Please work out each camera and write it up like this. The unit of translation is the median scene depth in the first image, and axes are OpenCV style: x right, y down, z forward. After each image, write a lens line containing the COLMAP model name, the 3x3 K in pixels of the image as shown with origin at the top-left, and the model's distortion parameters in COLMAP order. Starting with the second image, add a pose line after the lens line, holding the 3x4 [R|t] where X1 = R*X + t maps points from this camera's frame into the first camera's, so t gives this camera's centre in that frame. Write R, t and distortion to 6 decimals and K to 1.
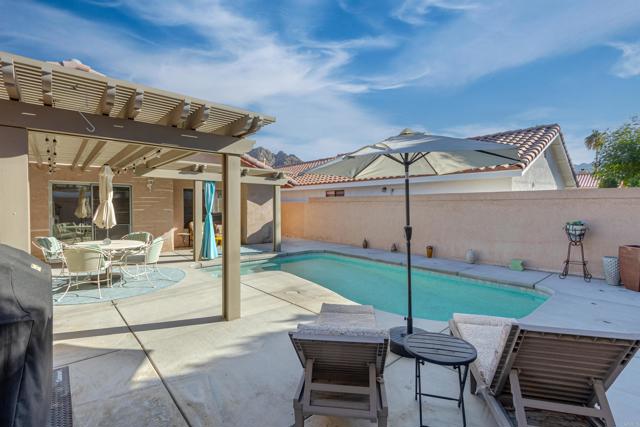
lens RADIAL K [[291.6, 0, 319.2], [0, 291.6, 207.7], [0, 0, 1]] dist [-0.000212, 0.000014]
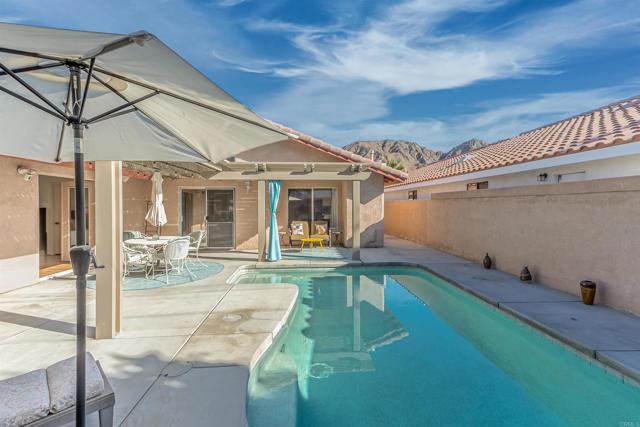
lens RADIAL K [[291.6, 0, 319.2], [0, 291.6, 207.7], [0, 0, 1]] dist [-0.000212, 0.000014]
pose [[0.783379, -0.002566, -0.621539, 0.324287], [0.005369, 0.999982, 0.002637, -0.001084], [0.621521, -0.005403, 0.783379, 0.305451]]
